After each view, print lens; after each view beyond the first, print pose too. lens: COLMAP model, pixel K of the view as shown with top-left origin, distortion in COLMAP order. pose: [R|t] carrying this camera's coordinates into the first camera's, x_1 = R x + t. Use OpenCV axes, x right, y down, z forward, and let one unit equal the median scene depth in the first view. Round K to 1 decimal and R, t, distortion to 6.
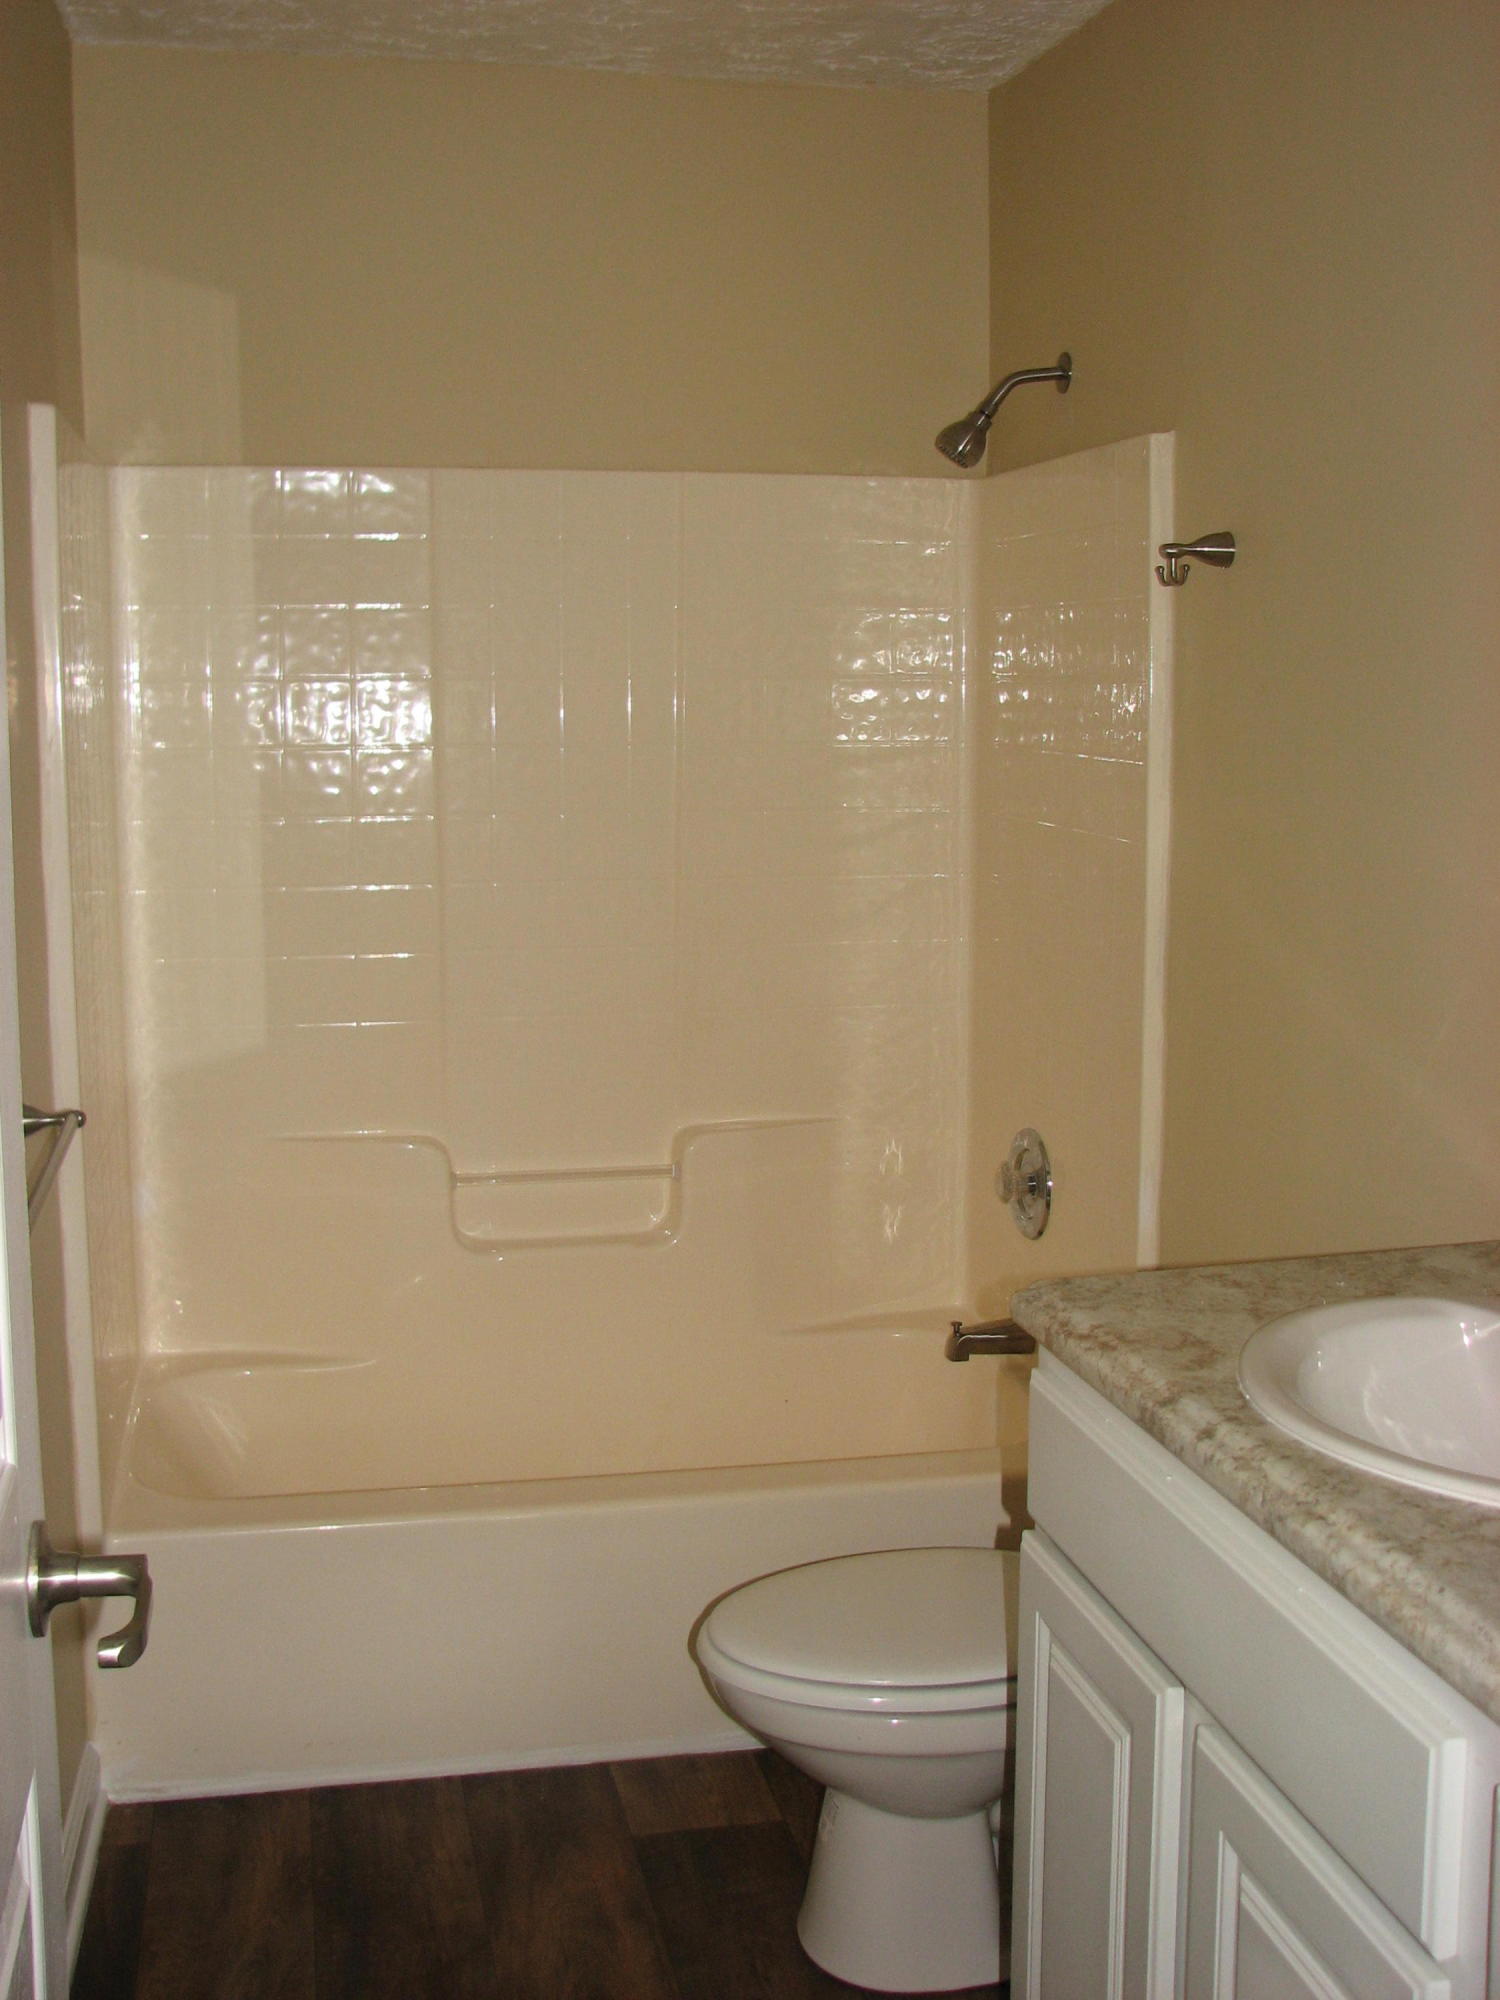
lens RADIAL K [[2154.7, 0, 748.5], [0, 2154.7, 986.3], [0, 0, 1]] dist [-0.195530, 0.281478]
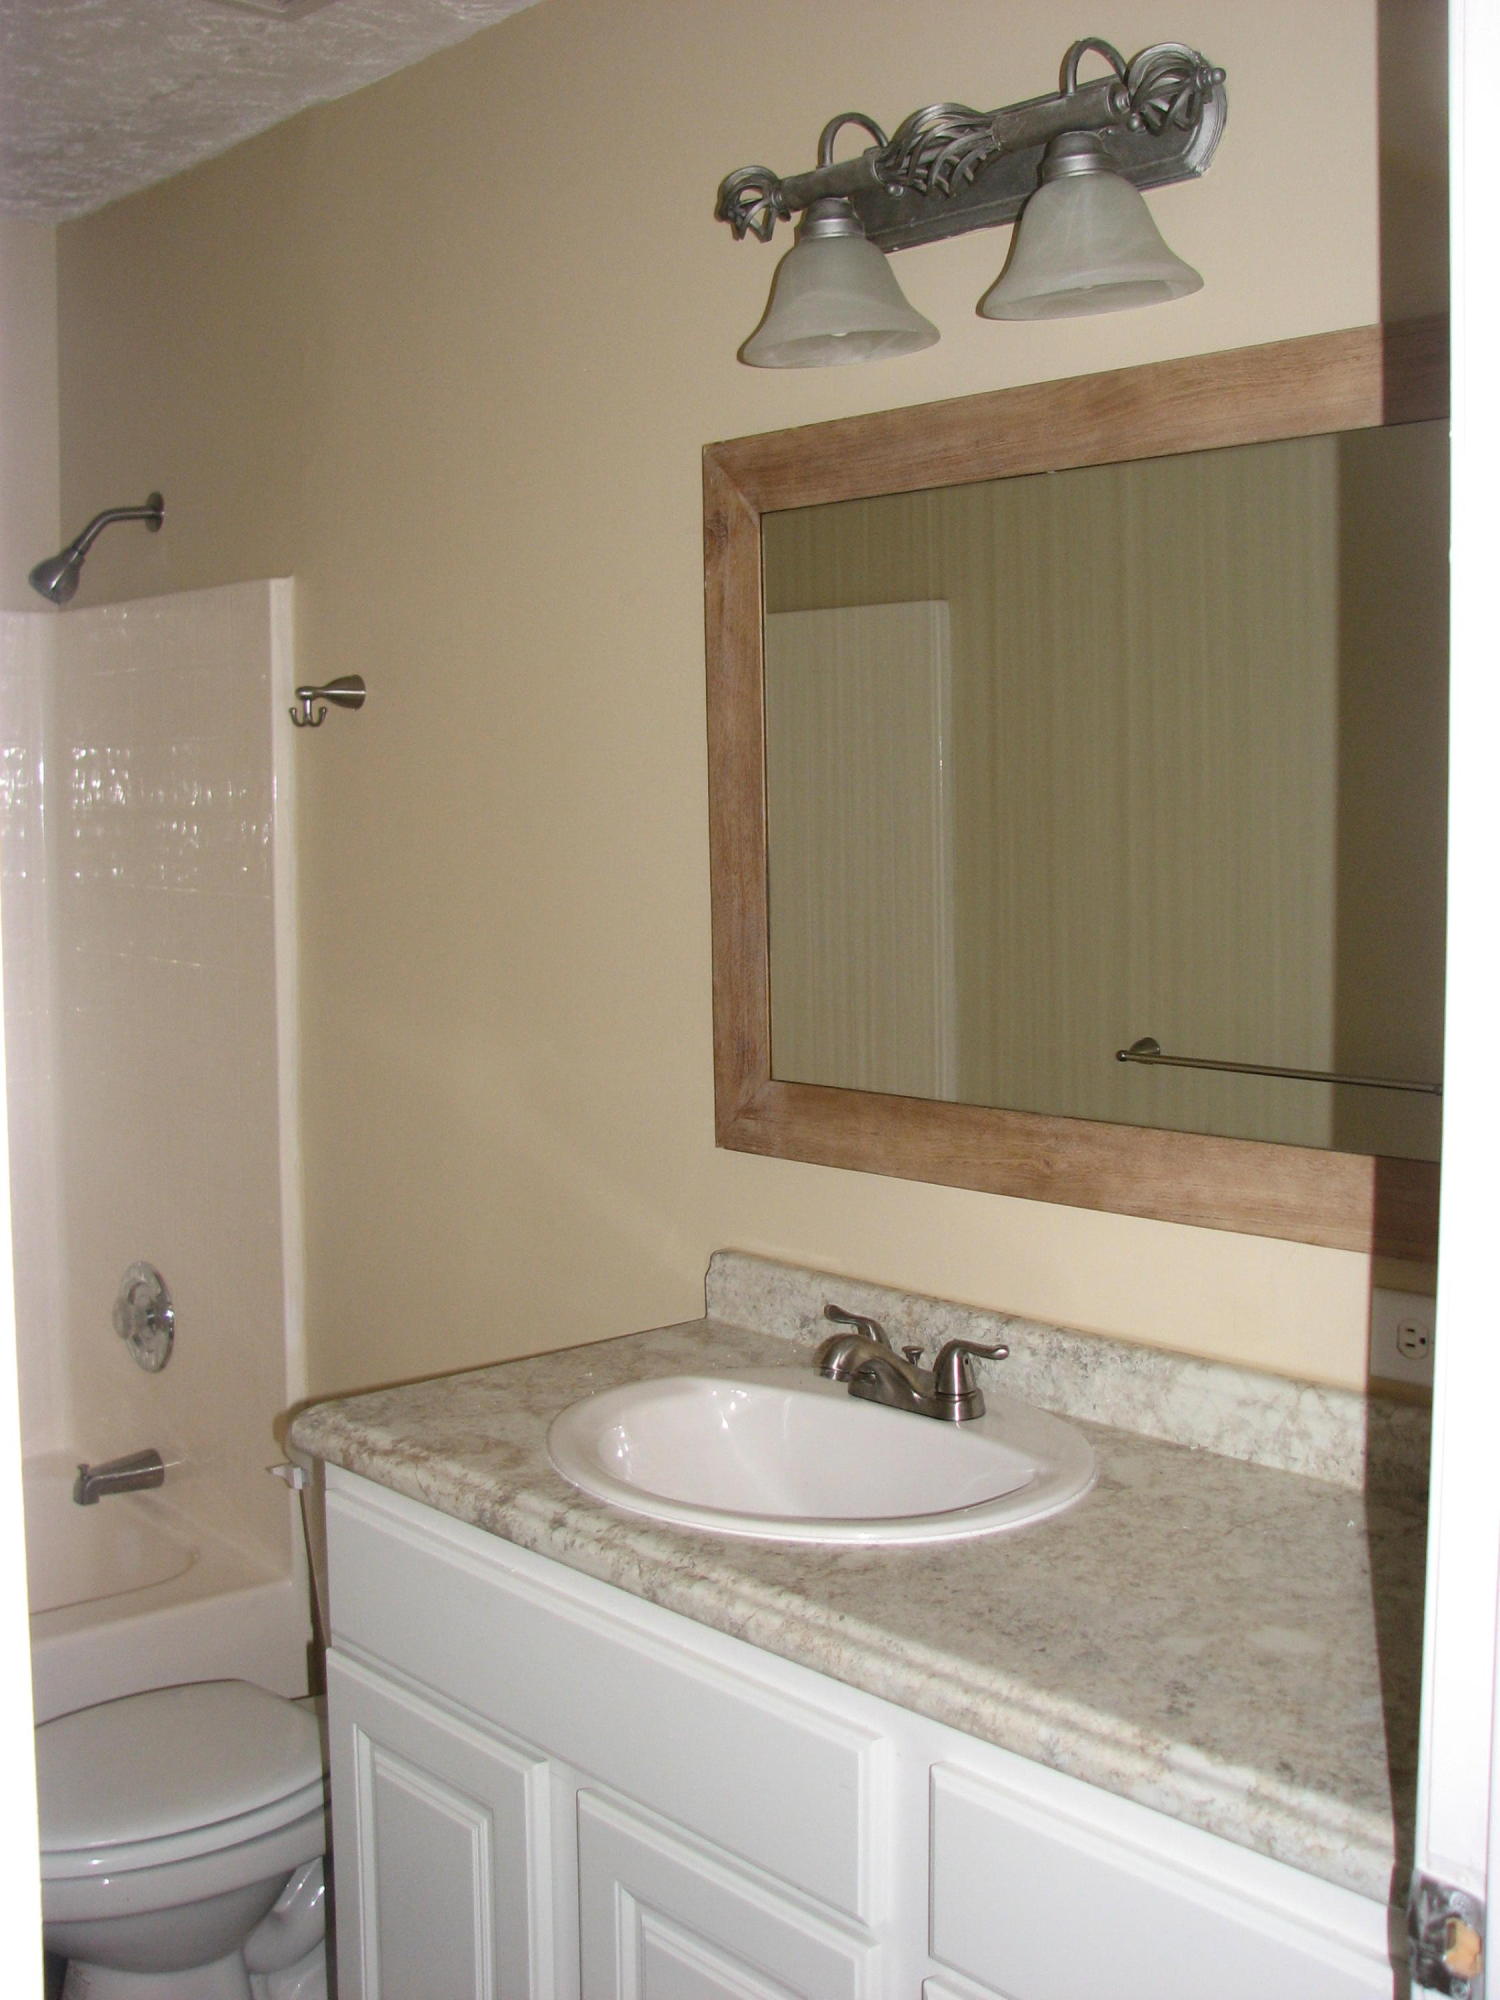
lens RADIAL K [[2165.2, 0, 750.0], [0, 2165.2, 1000.0], [0, 0, 1]] dist [-0.213702, 0.333556]
pose [[0.866382, -0.047069, 0.497158, -0.209176], [0.069050, 0.997277, -0.025912, -0.019188], [-0.494584, 0.056778, 0.867273, -0.012858]]
